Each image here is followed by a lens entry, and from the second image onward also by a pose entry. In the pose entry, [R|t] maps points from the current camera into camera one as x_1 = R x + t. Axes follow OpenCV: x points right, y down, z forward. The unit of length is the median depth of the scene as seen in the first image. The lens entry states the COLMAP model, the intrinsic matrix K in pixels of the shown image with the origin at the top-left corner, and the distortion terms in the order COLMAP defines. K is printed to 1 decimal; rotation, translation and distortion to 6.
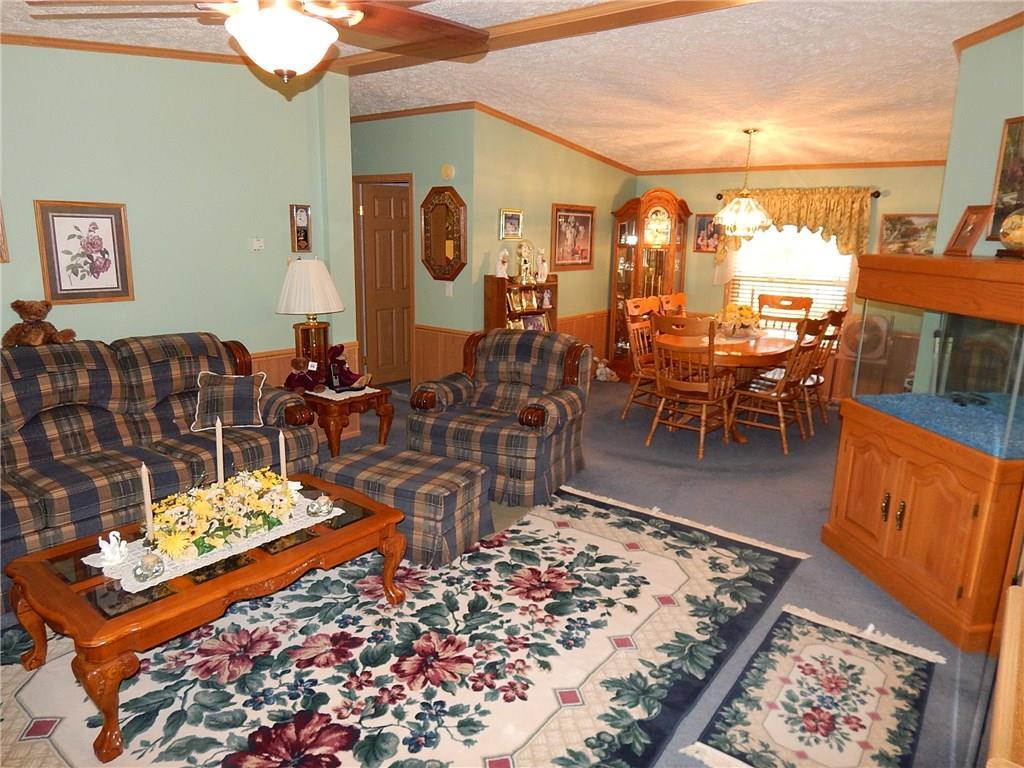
lens RADIAL K [[676.7, 0, 506.6], [0, 676.7, 385.8], [0, 0, 1]] dist [0.005143, -0.004517]
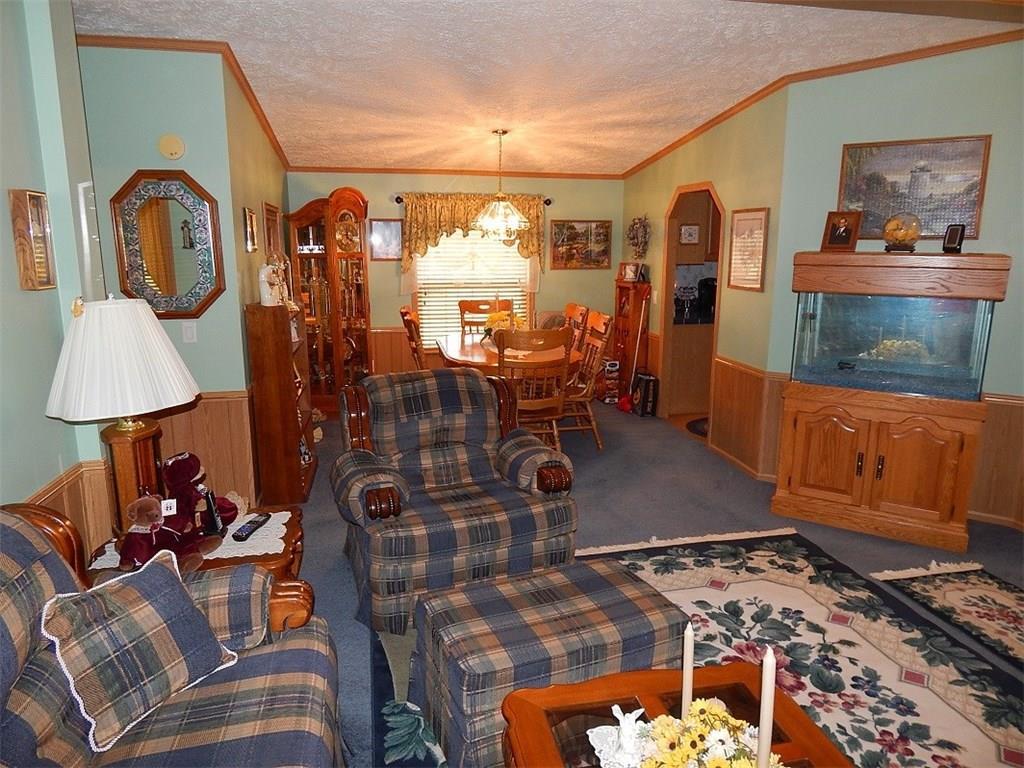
lens RADIAL K [[676.7, 0, 506.8], [0, 676.7, 382.8], [0, 0, 1]] dist [0.005143, -0.004517]
pose [[0.640178, -0.173347, 0.748413, -0.654477], [0.184380, 0.980404, 0.069366, -0.146824], [-0.745772, 0.093586, 0.659595, 0.624328]]
